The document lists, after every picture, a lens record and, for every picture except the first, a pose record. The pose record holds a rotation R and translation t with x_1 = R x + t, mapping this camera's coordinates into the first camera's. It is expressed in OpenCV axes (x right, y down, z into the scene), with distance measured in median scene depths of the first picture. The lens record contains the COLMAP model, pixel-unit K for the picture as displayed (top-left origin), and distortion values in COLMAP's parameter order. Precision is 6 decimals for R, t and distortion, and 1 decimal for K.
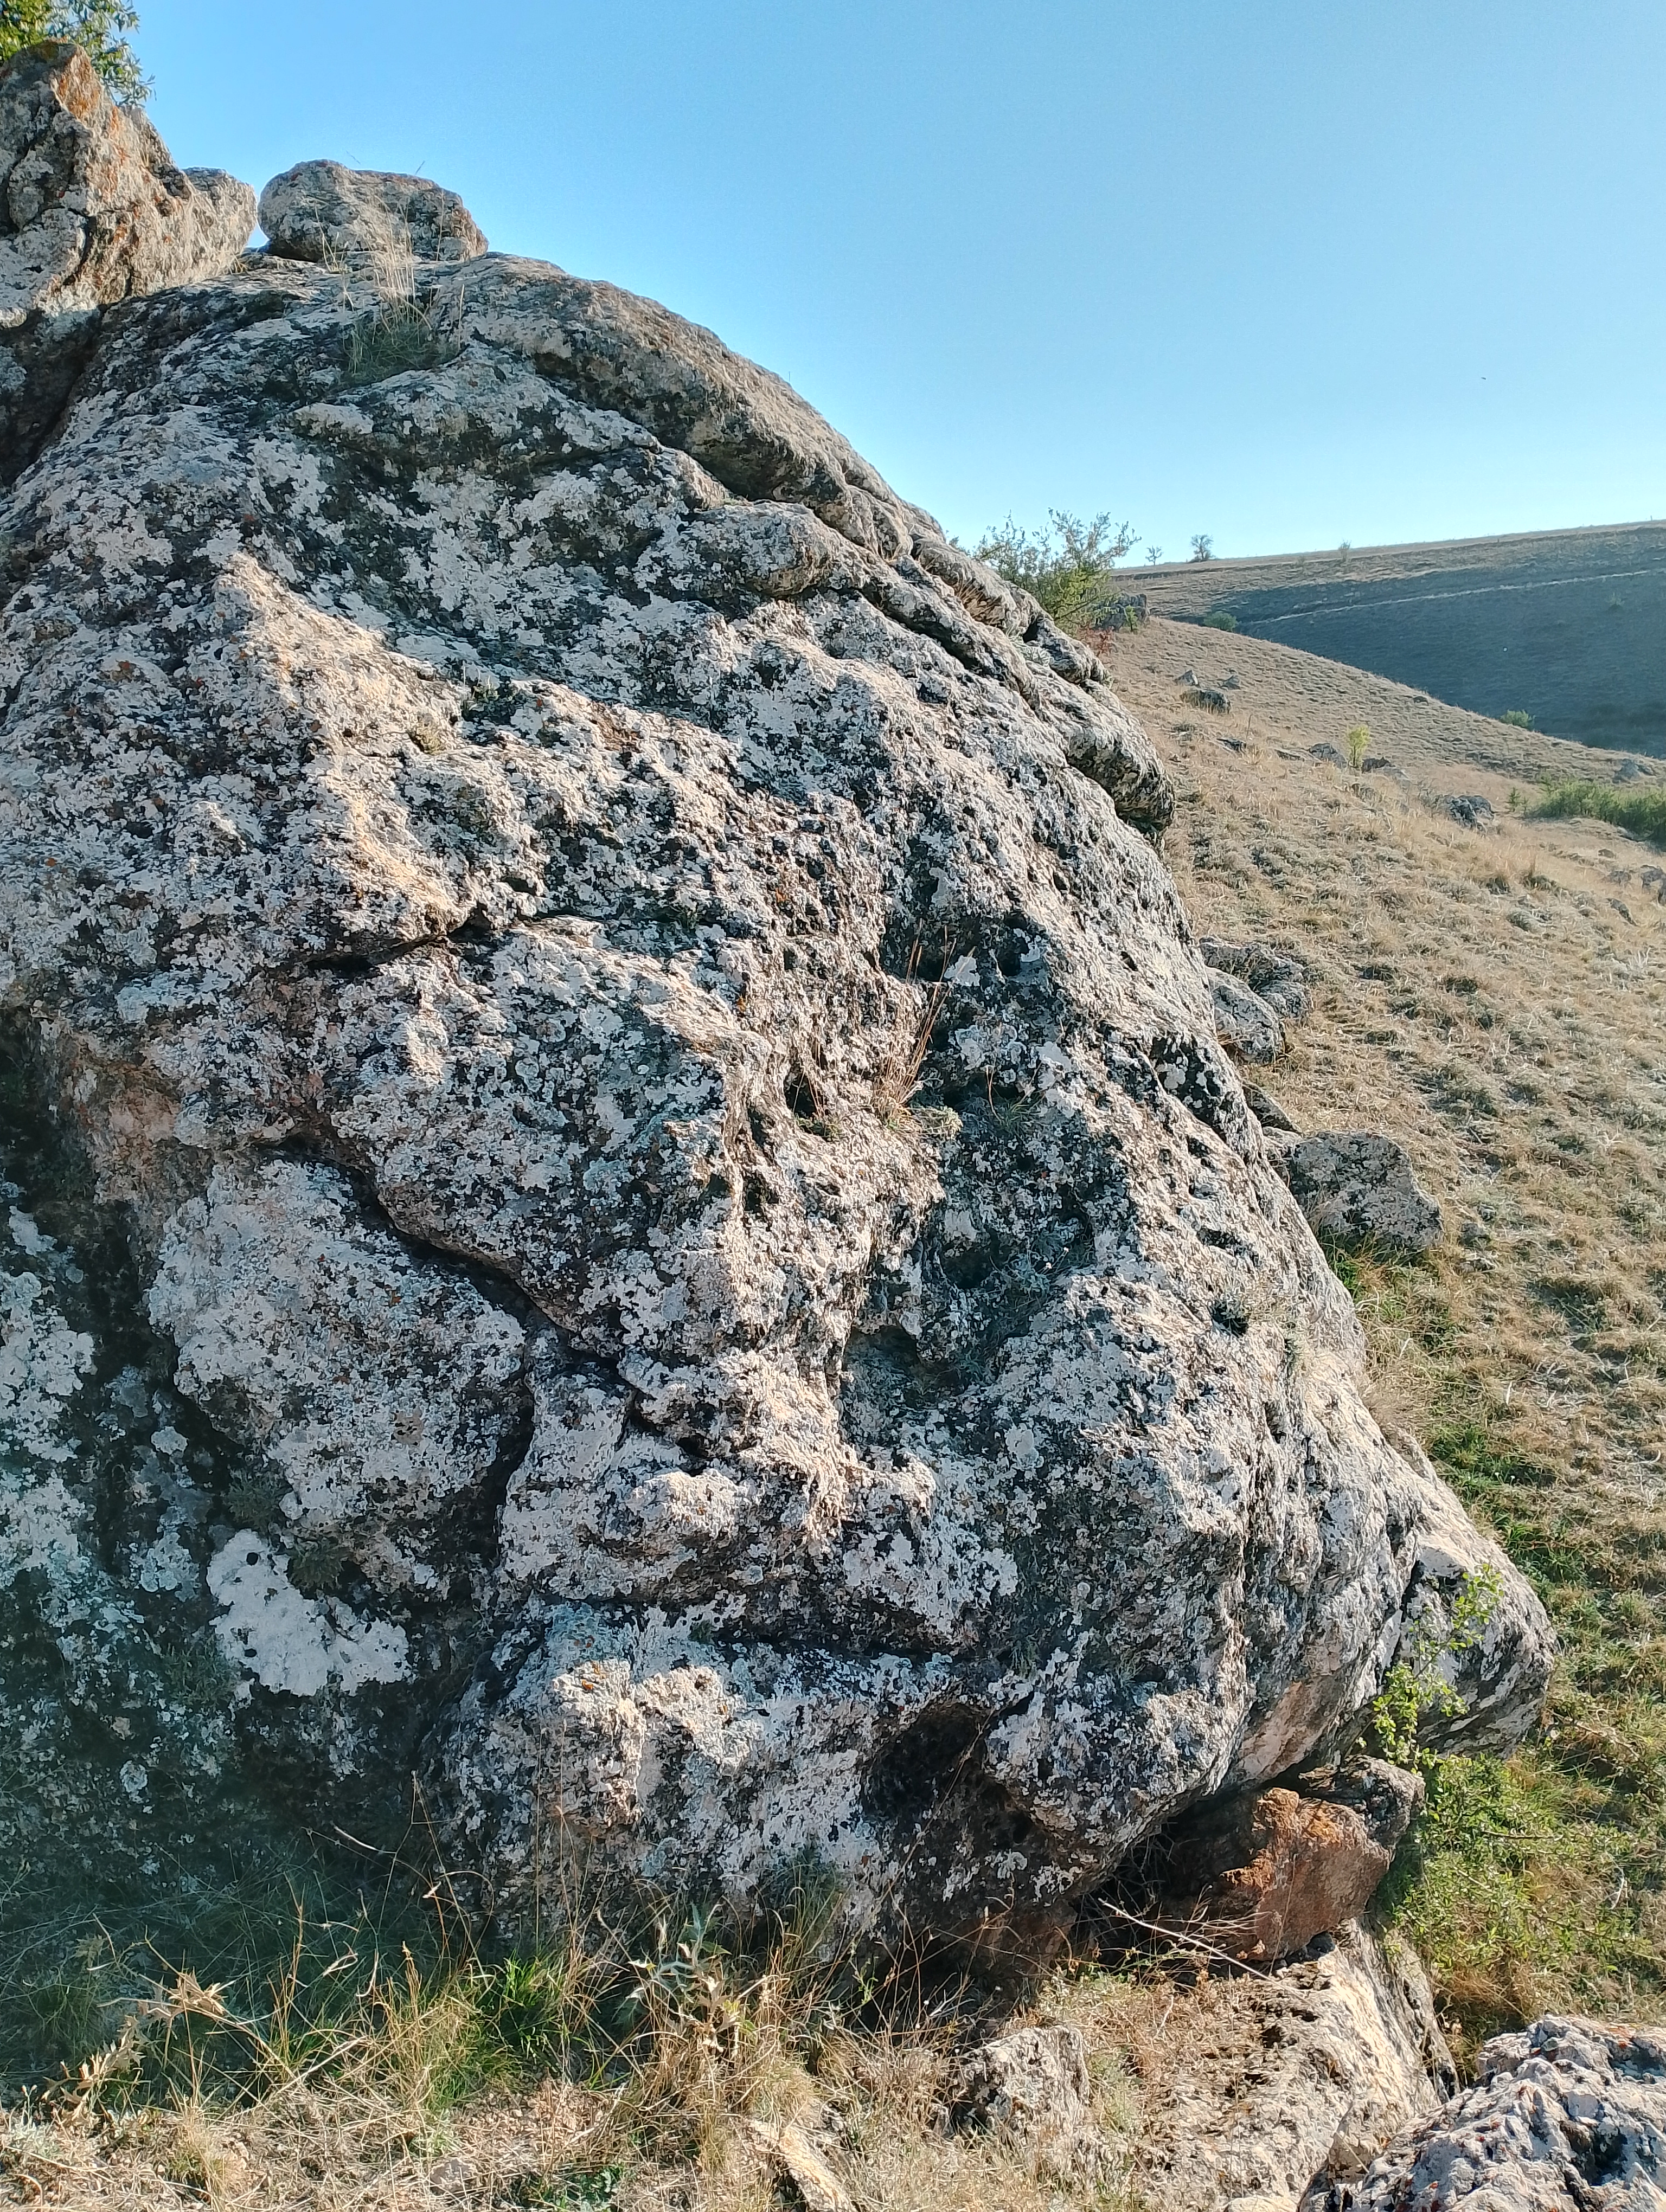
lens RADIAL K [[1767.3, 0, 829.6], [0, 1767.3, 1071.5], [0, 0, 1]] dist [0.079743, -0.140604]
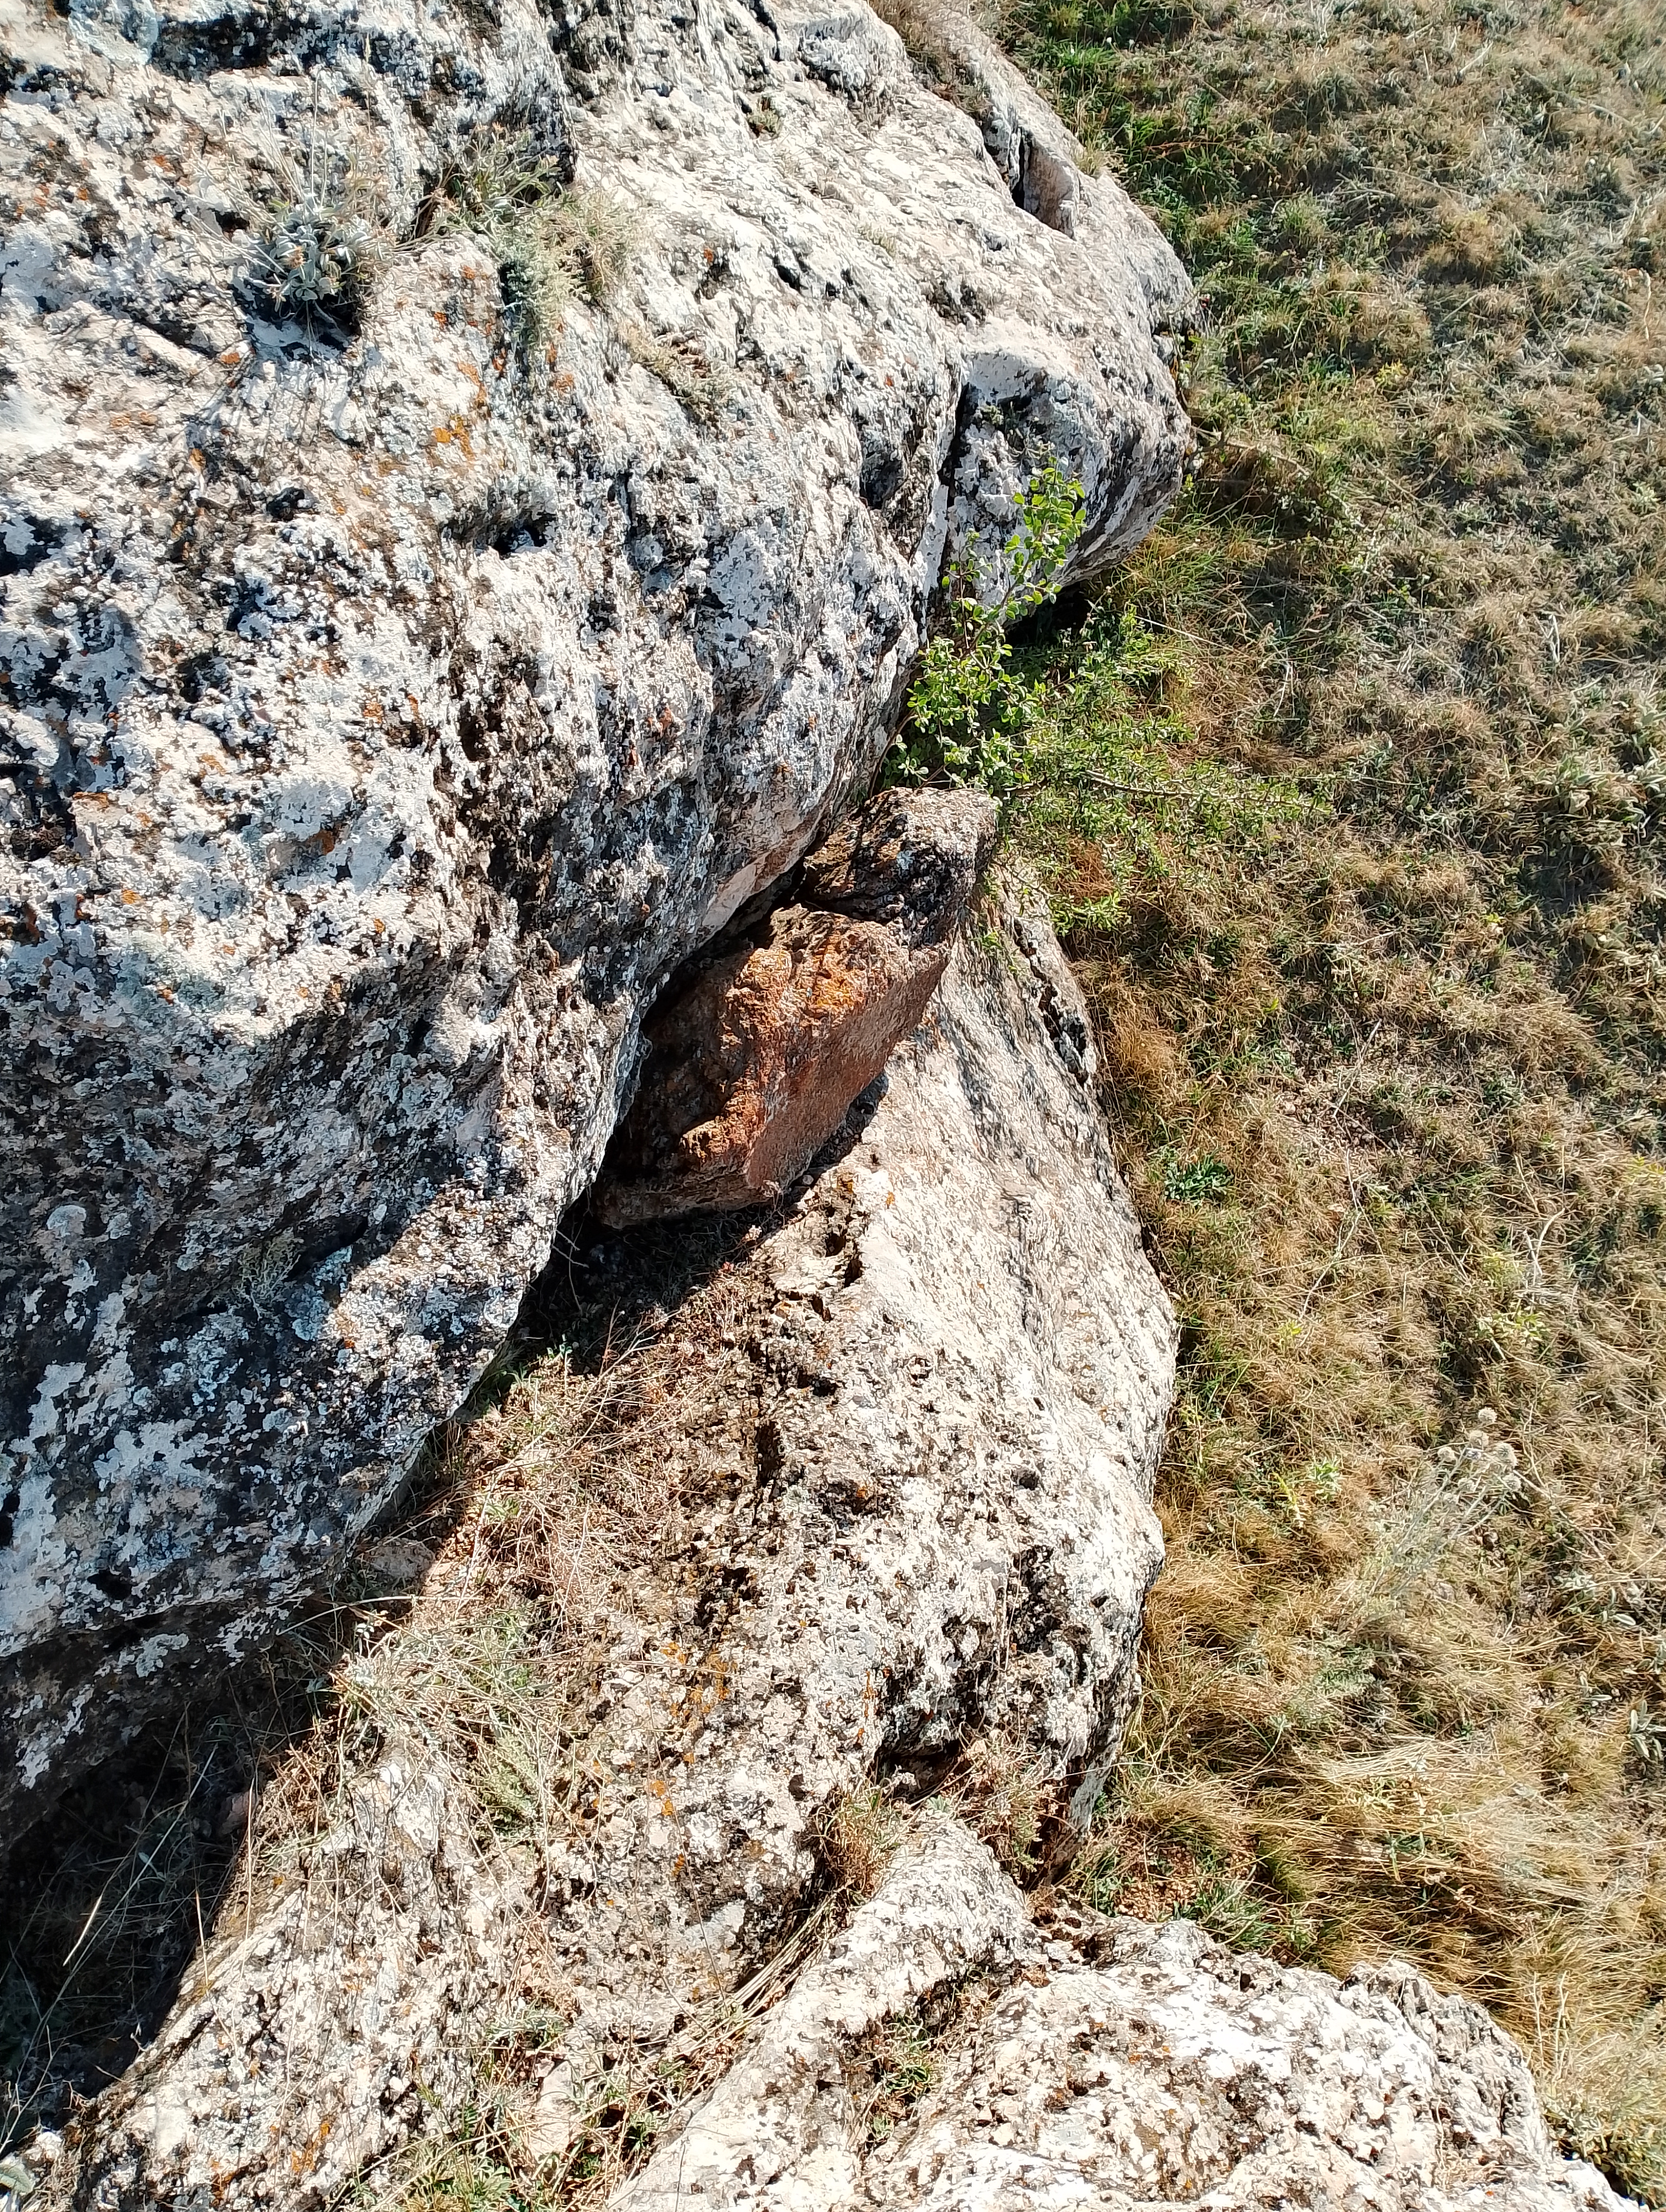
lens RADIAL K [[1767.3, 0, 829.6], [0, 1767.3, 1071.5], [0, 0, 1]] dist [0.079743, -0.140604]
pose [[0.954601, -0.294330, 0.045892, 0.143804], [0.178858, 0.689519, 0.701836, 0.004320], [-0.238215, -0.661766, 0.710859, 0.327471]]
